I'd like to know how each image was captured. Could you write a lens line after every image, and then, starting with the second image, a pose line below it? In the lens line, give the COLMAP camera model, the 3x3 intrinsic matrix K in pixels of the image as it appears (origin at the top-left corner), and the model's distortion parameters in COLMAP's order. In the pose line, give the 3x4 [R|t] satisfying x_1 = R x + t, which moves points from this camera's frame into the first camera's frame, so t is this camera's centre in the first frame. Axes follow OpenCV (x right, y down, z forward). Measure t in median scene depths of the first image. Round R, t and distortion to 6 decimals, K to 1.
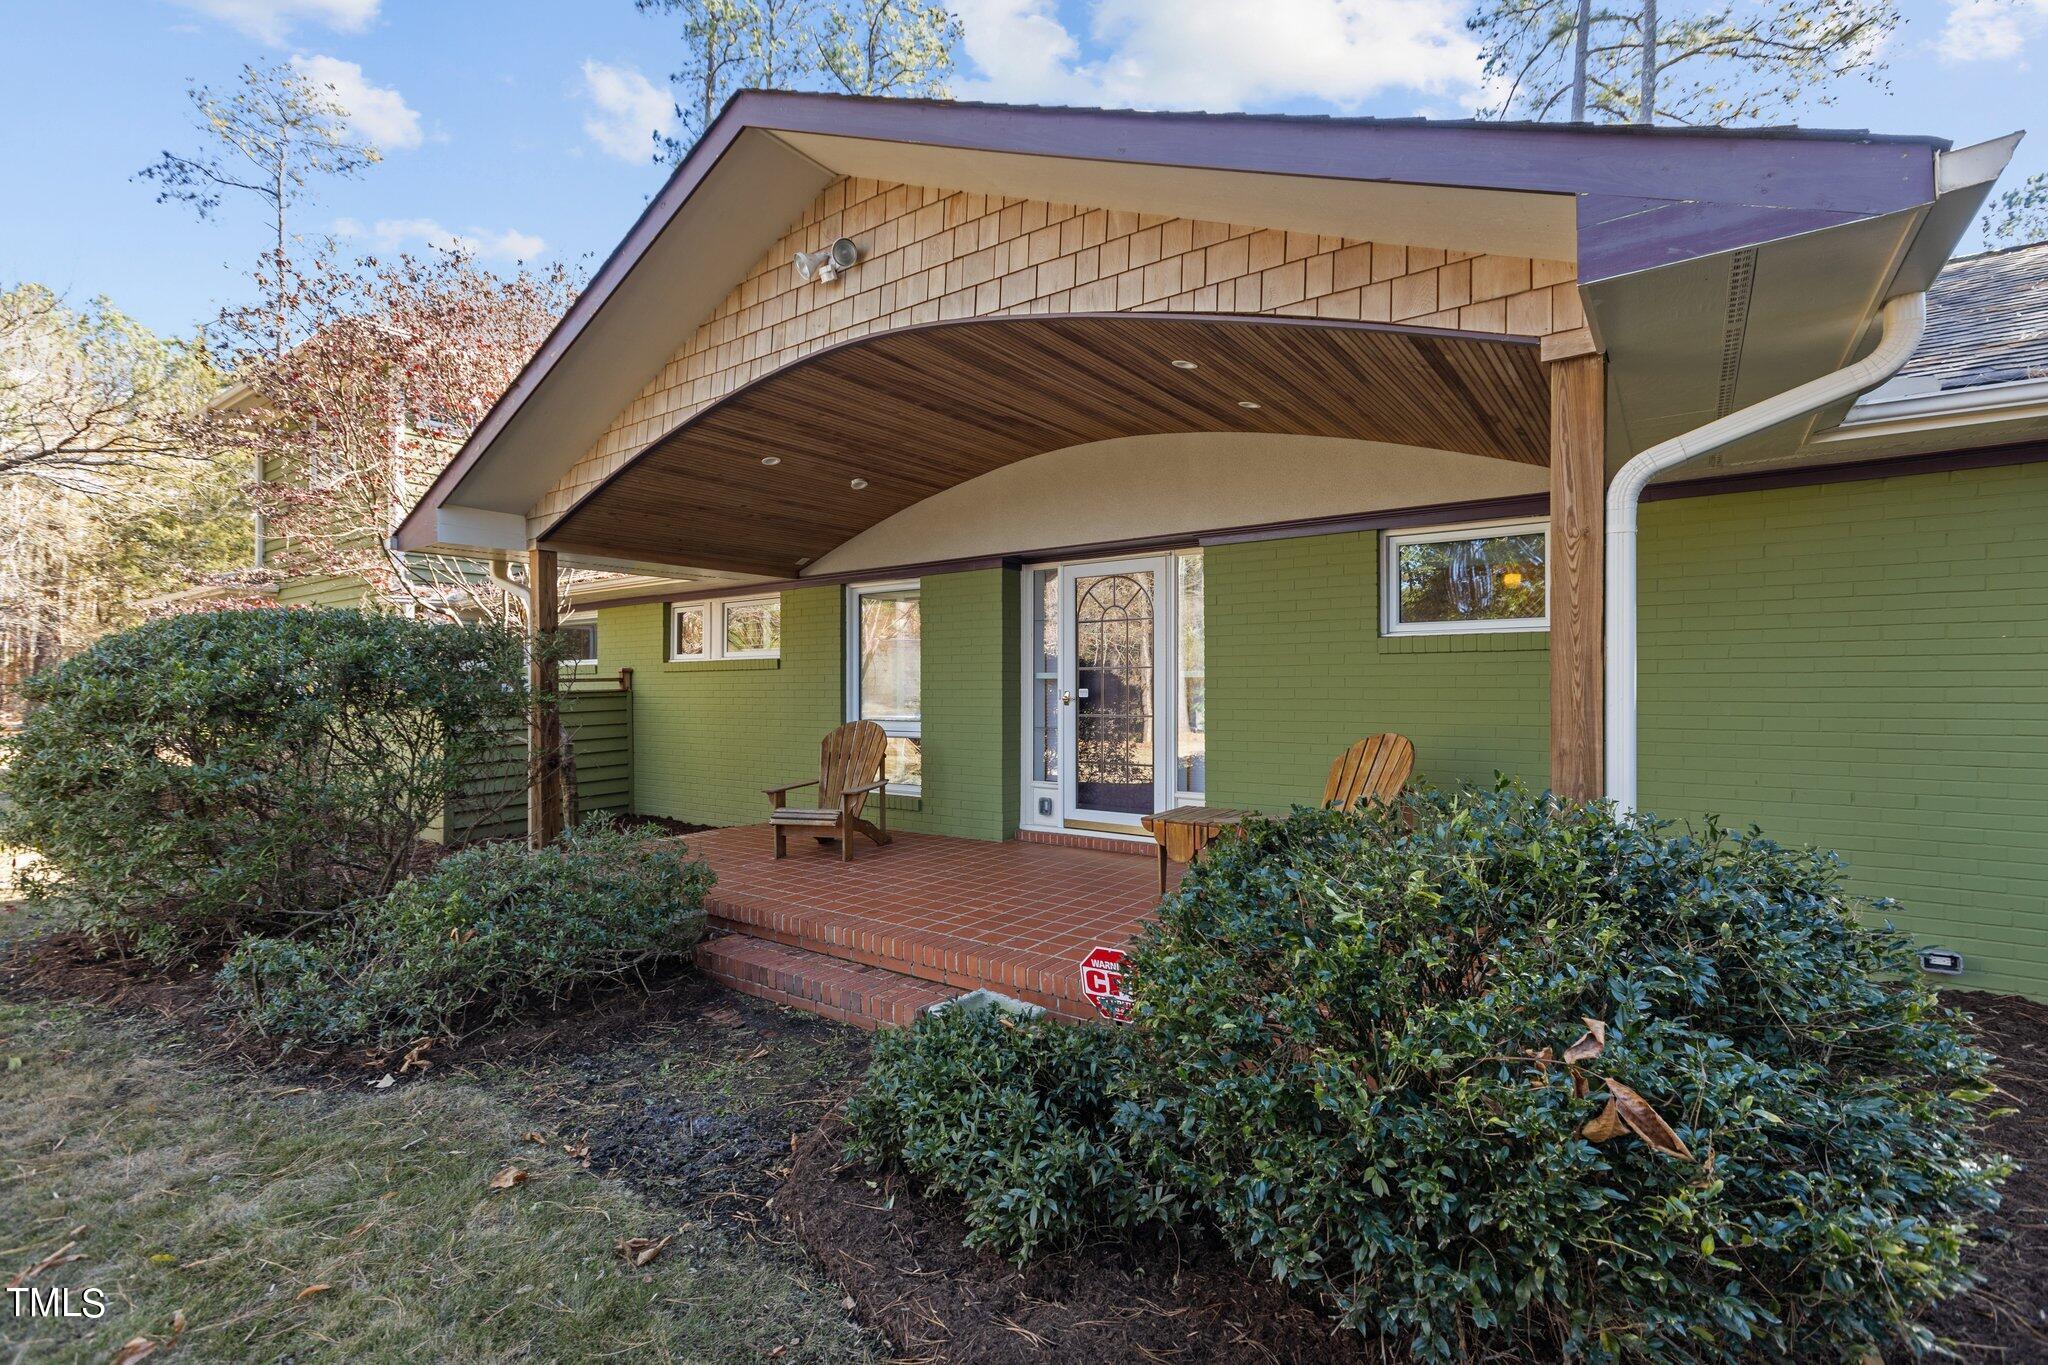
lens RADIAL K [[905.4, 0, 1024.0], [0, 905.4, 682.5], [0, 0, 1]] dist [-0.001638, -0.000582]
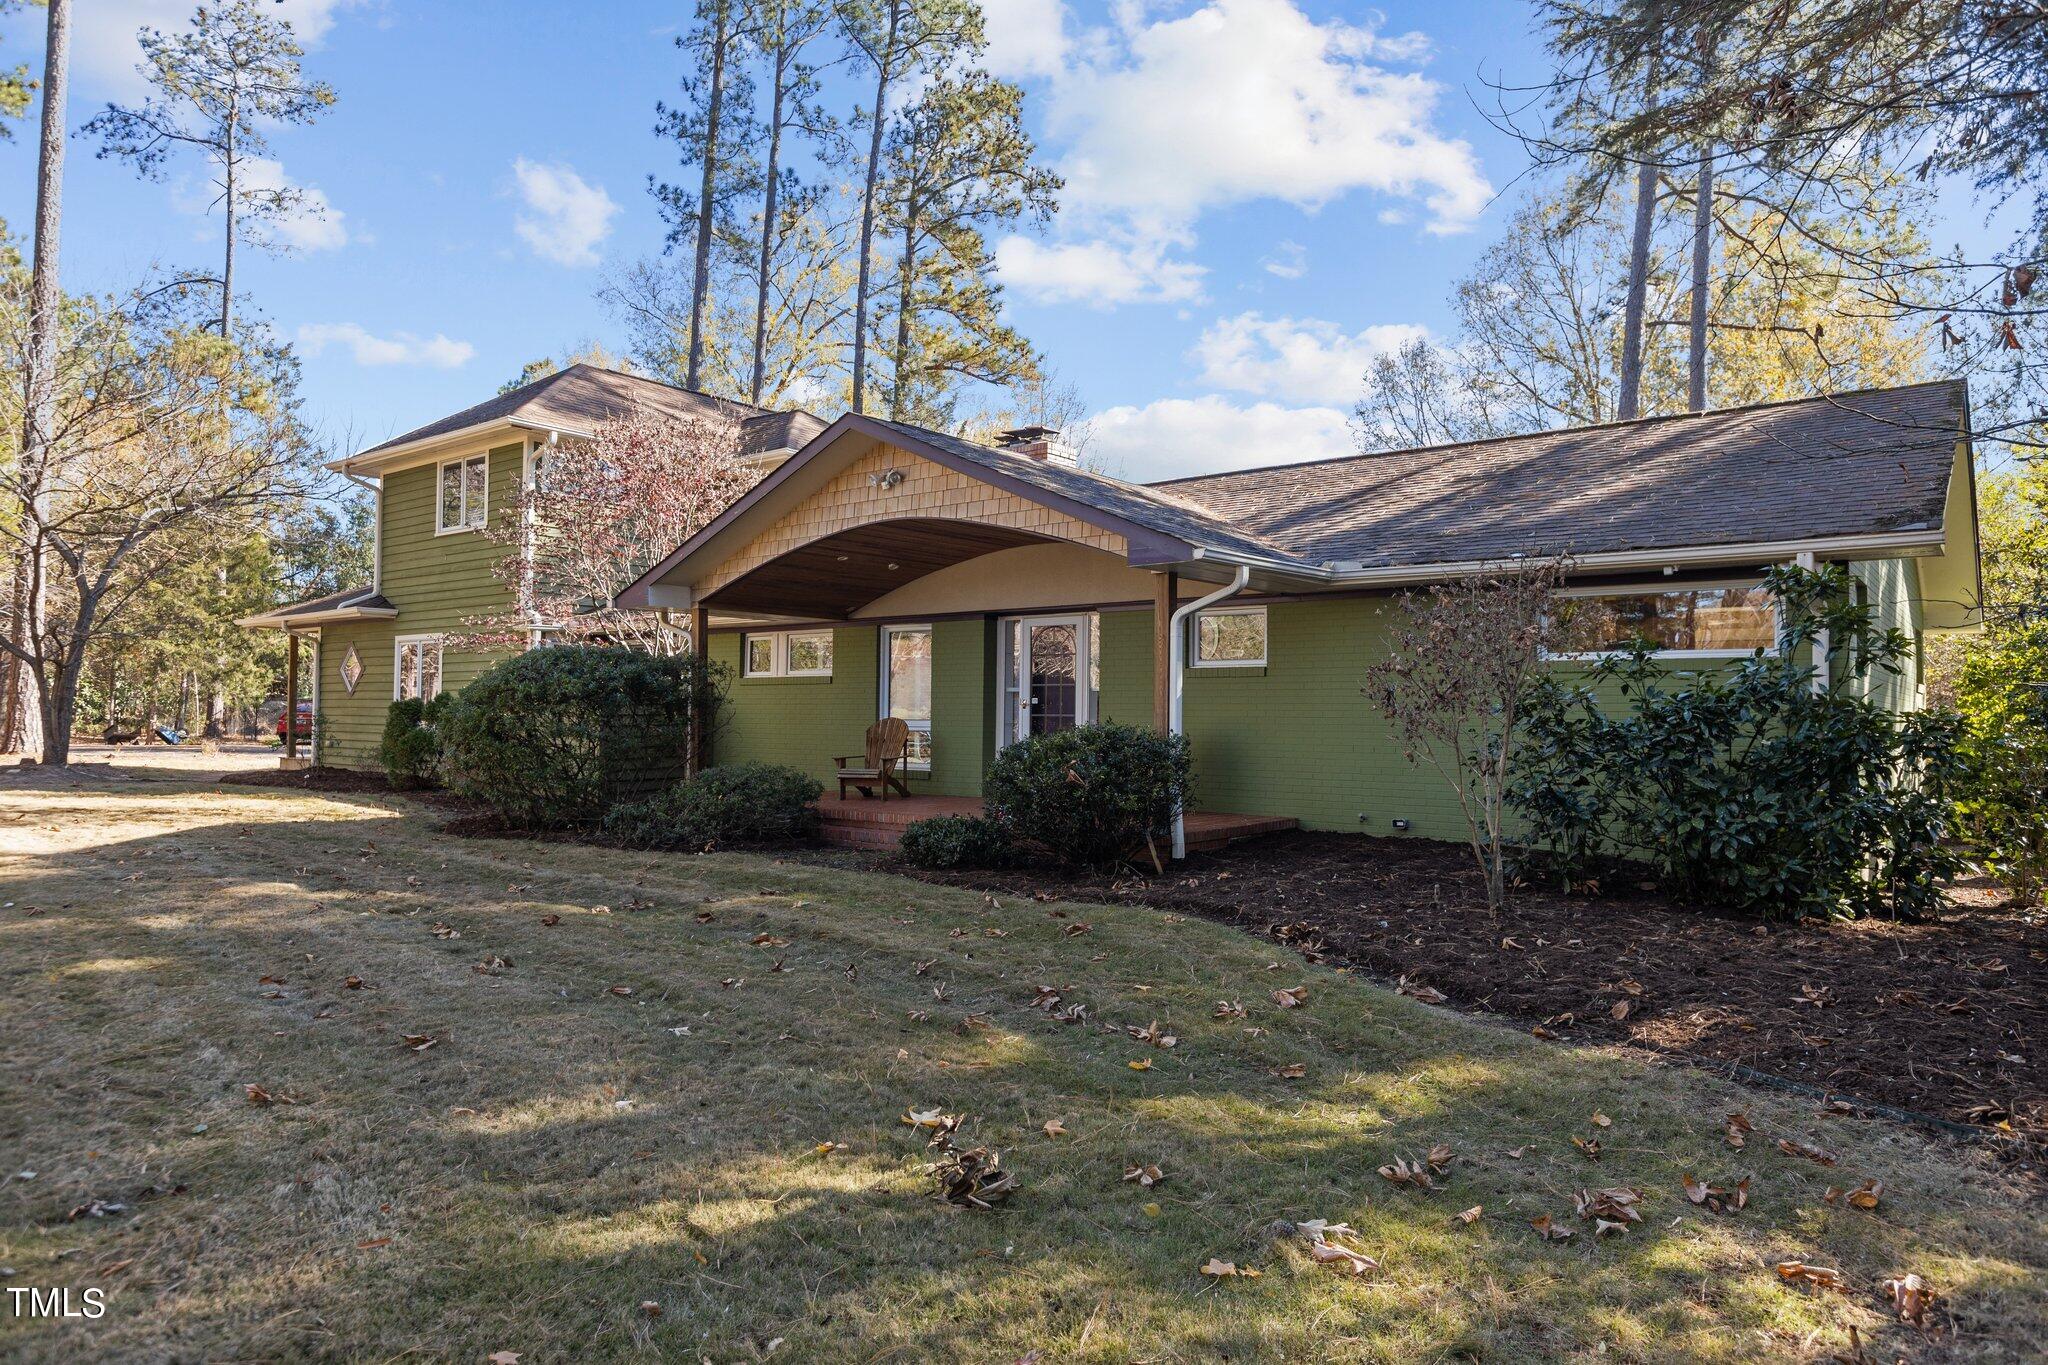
lens RADIAL K [[1325.7, 0, 1054.5], [0, 1325.7, 681.7], [0, 0, 1]] dist [-0.007944, -0.000187]
pose [[0.999492, 0.011099, -0.029890, 0.151127], [-0.011788, 0.999666, -0.022986, 0.028306], [0.029625, 0.023327, 0.999289, -1.156764]]
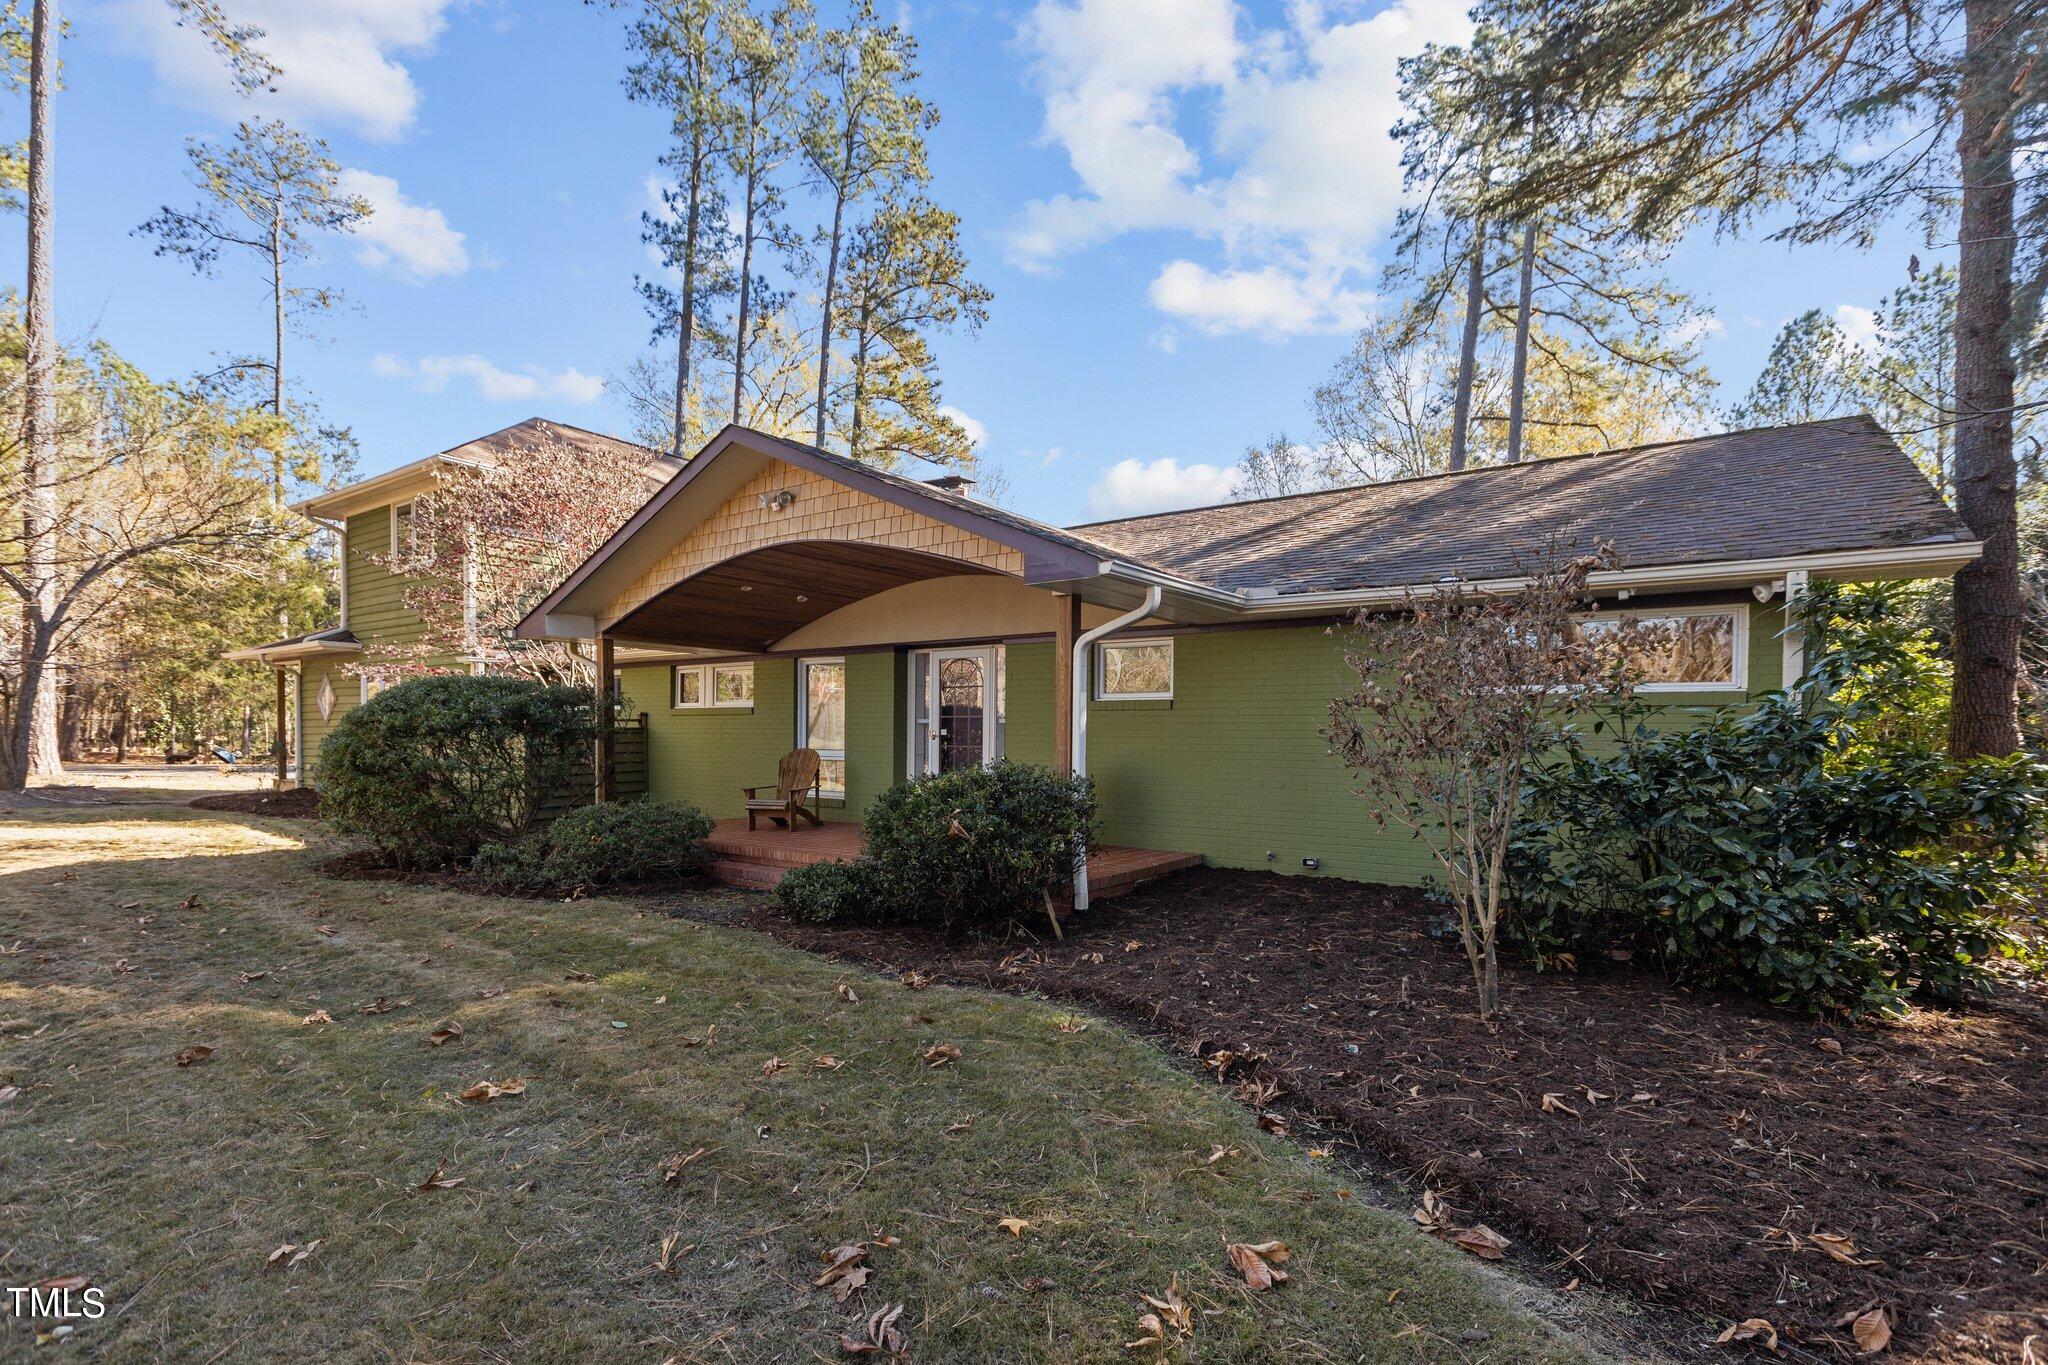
lens RADIAL K [[973.3, 0, 1040.4], [0, 973.3, 769.1], [0, 0, 1]] dist [-0.003263, -0.000346]
pose [[0.999775, 0.012973, 0.016775, 0.188197], [-0.013584, 0.999229, 0.036824, 0.010429], [-0.016284, -0.037043, 0.999181, -0.646761]]
